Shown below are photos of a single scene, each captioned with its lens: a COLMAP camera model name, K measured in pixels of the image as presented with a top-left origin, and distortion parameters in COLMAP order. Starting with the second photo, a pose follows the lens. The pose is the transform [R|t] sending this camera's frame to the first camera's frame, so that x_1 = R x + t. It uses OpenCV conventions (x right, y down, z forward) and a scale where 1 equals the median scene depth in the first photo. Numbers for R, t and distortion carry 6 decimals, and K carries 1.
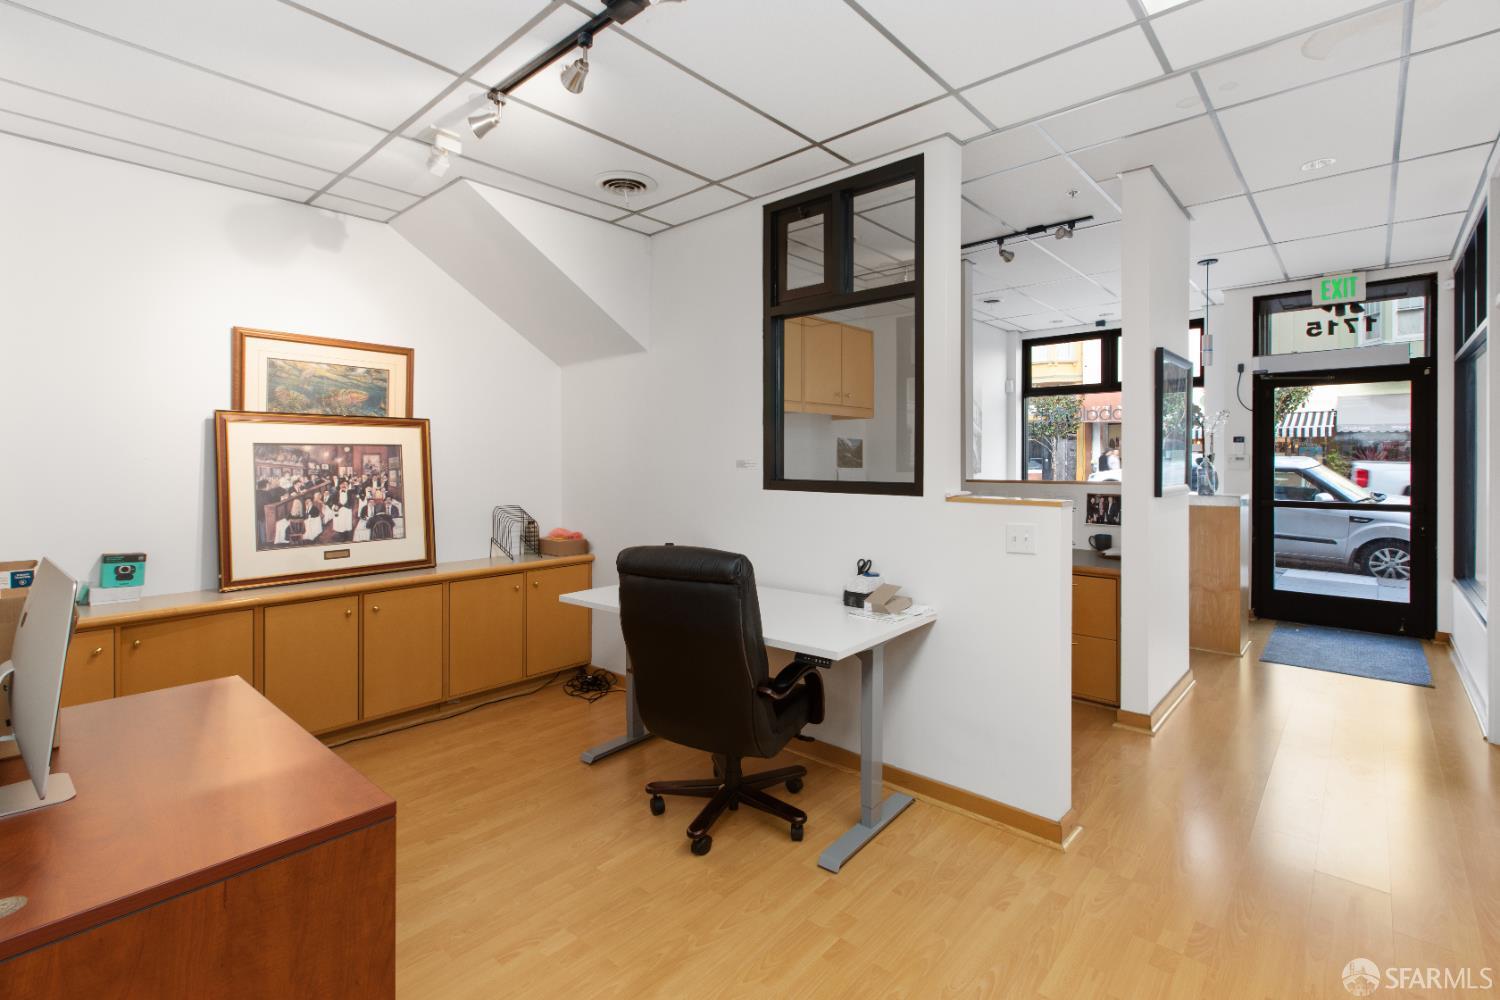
lens RADIAL K [[694.9, 0, 752.4], [0, 694.9, 471.4], [0, 0, 1]] dist [0.002745, -0.000136]
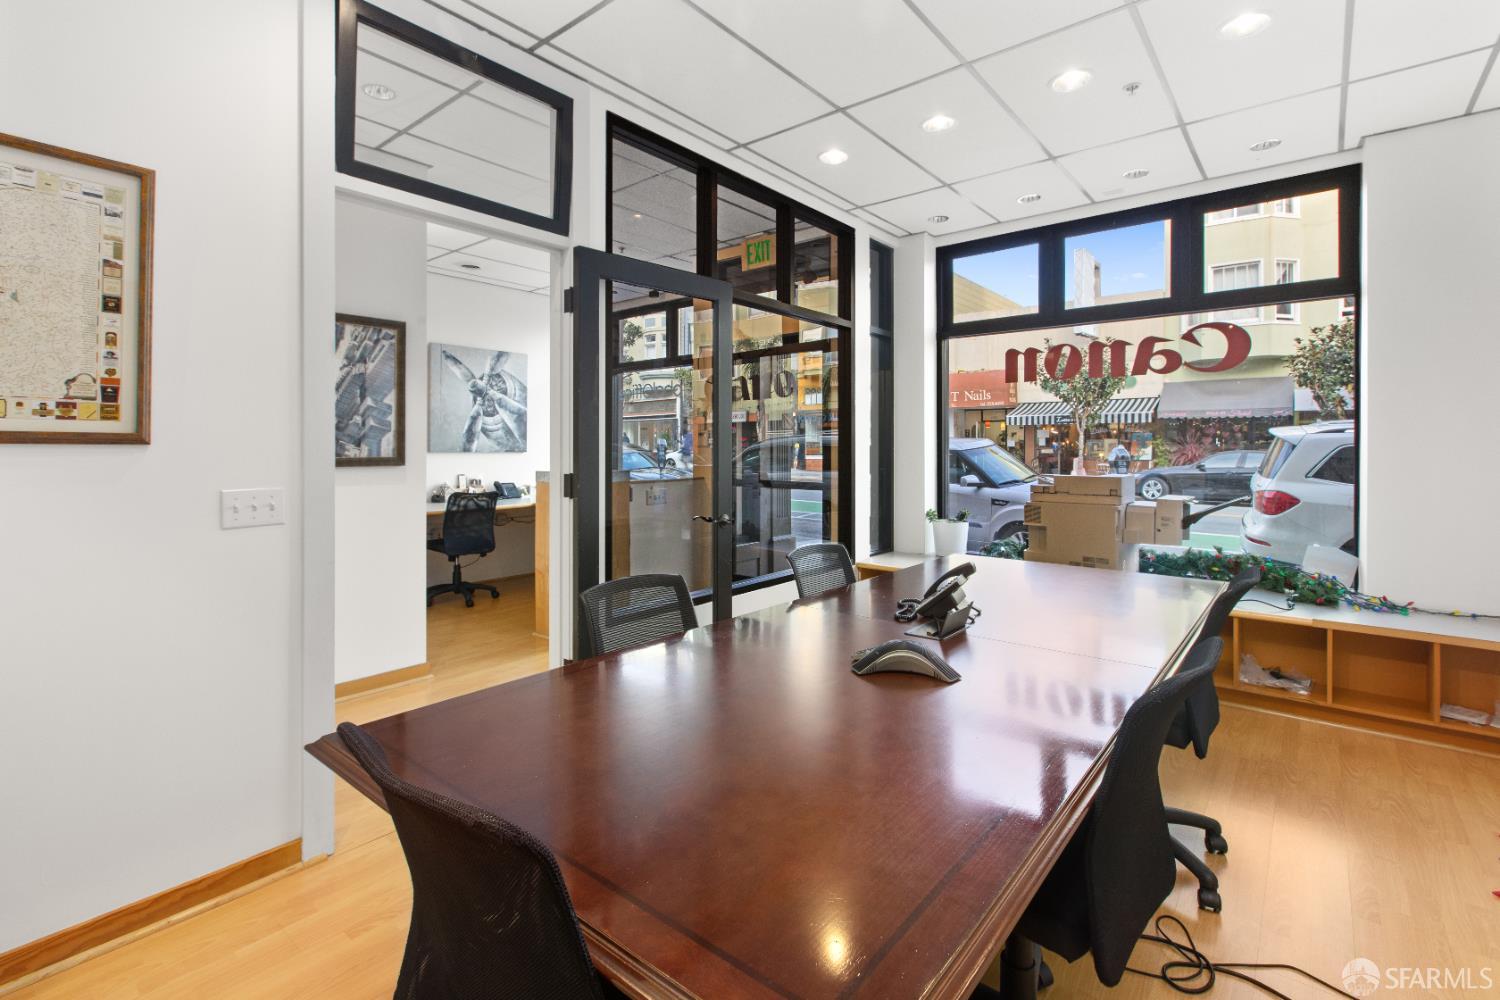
lens RADIAL K [[694.9, 0, 728.5], [0, 694.9, 454.0], [0, 0, 1]] dist [0.002745, -0.000136]
pose [[0.999500, -0.000068, 0.031623, 0.479168], [0.000376, 0.999952, -0.009748, 0.011709], [-0.031621, 0.009755, 0.999452, 0.042667]]
